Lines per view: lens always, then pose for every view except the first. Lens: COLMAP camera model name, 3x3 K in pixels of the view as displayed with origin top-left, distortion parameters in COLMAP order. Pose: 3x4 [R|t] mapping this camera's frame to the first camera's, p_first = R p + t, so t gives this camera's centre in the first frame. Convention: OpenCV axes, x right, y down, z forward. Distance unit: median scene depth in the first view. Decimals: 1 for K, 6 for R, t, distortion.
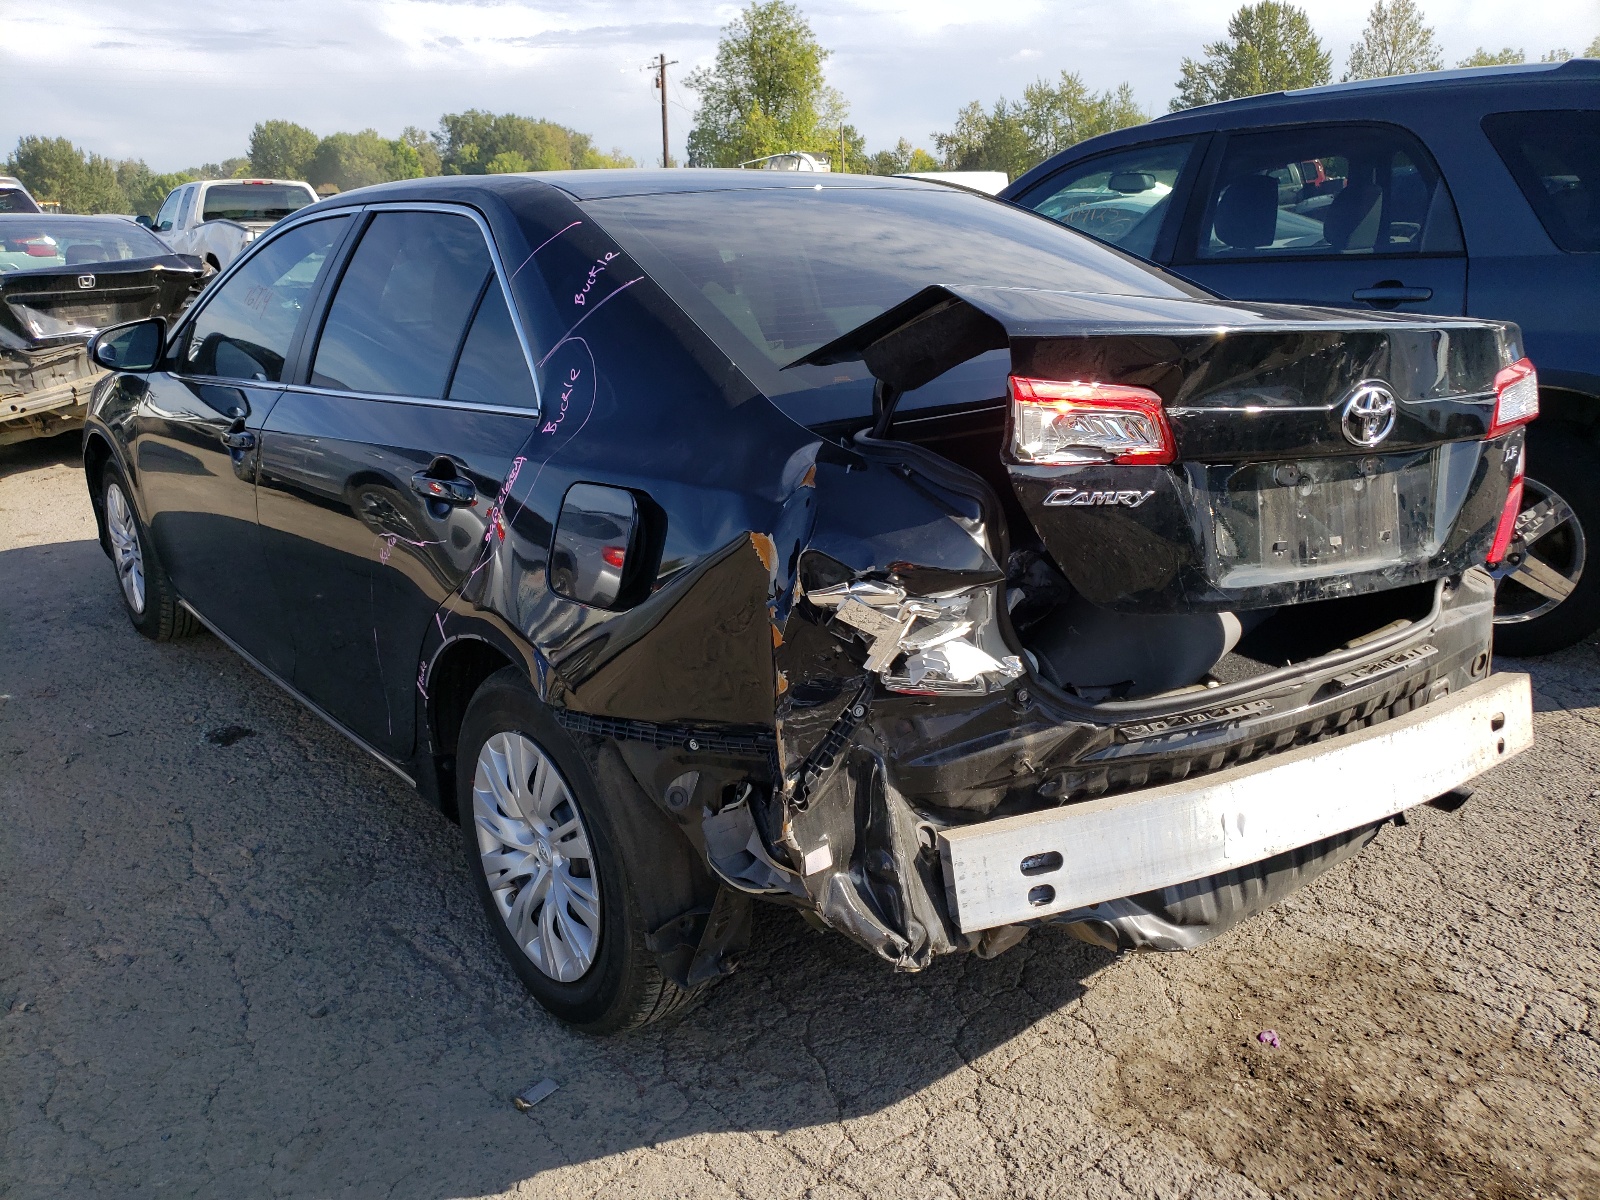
lens RADIAL K [[1215.0, 0, 802.7], [0, 1215.0, 590.7], [0, 0, 1]] dist [0.041606, -0.008108]
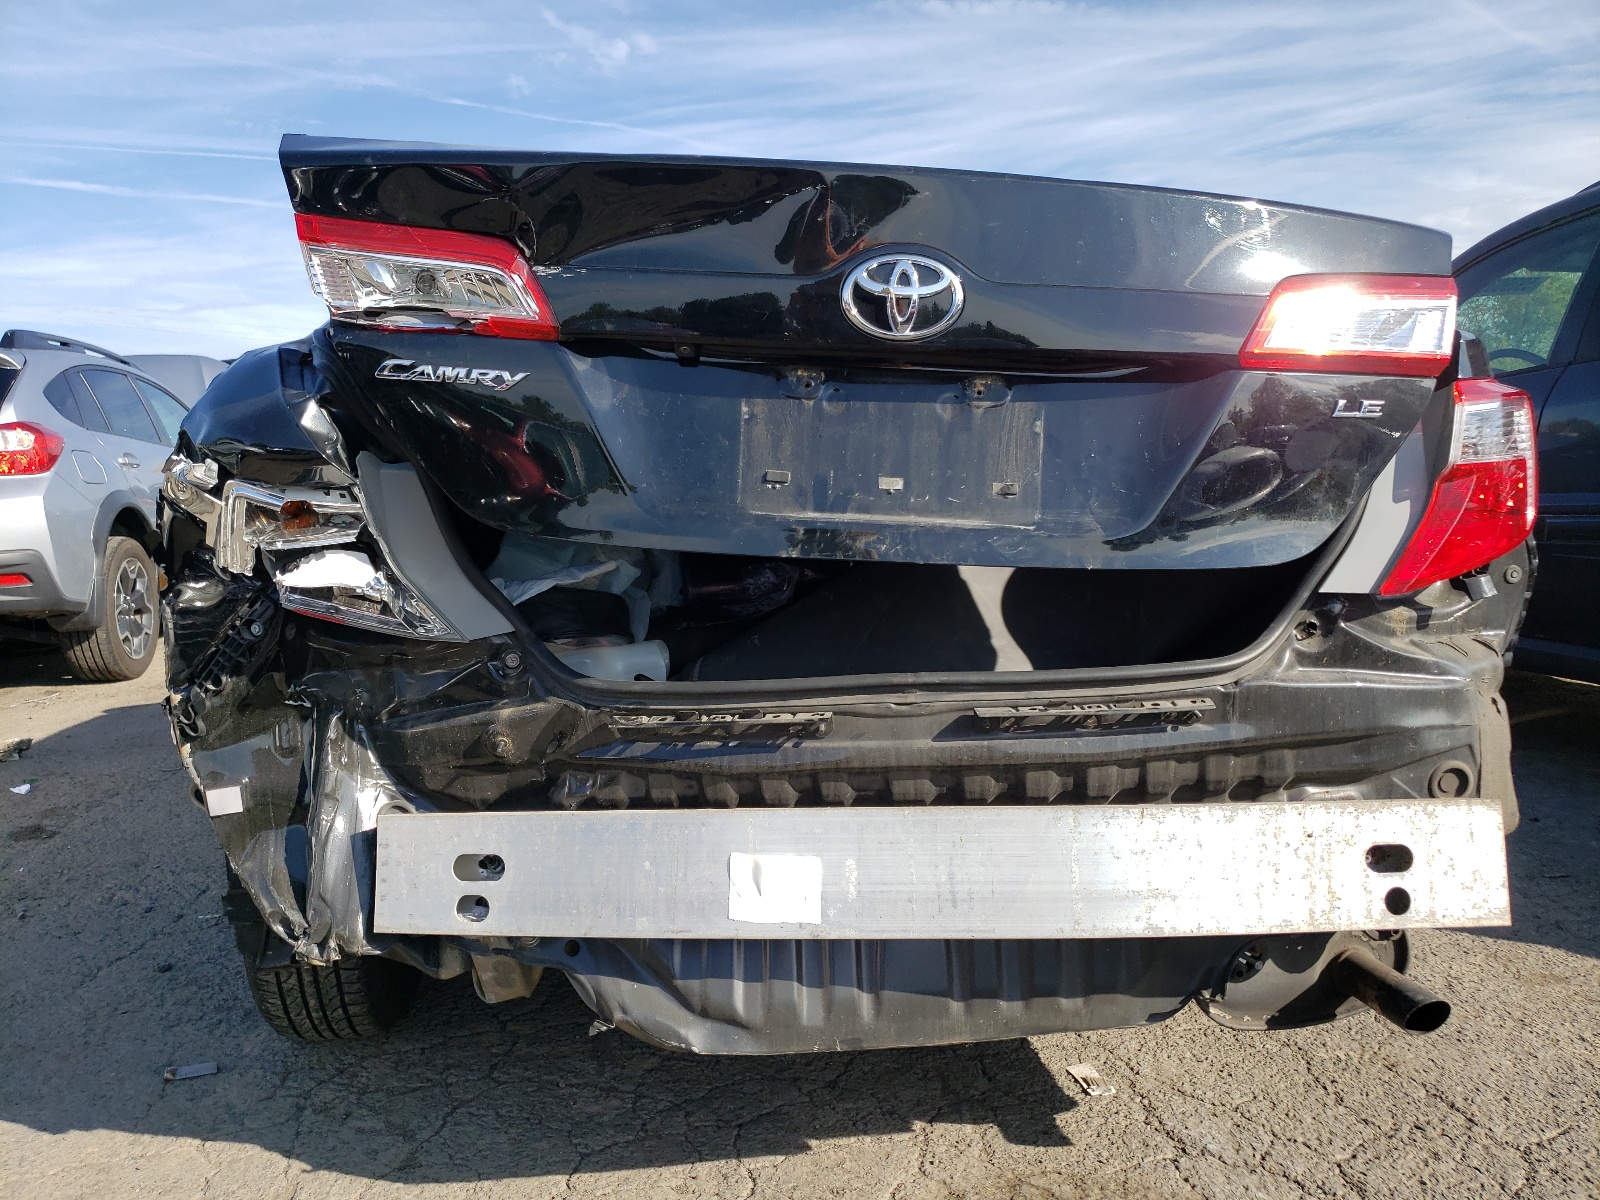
lens RADIAL K [[1215.0, 0, 797.0], [0, 1215.0, 611.3], [0, 0, 1]] dist [0.041606, -0.008108]
pose [[0.863297, 0.058946, -0.501241, 0.760453], [-0.139993, 0.982153, -0.125611, 0.131291], [0.484891, 0.178610, 0.856142, 0.390465]]
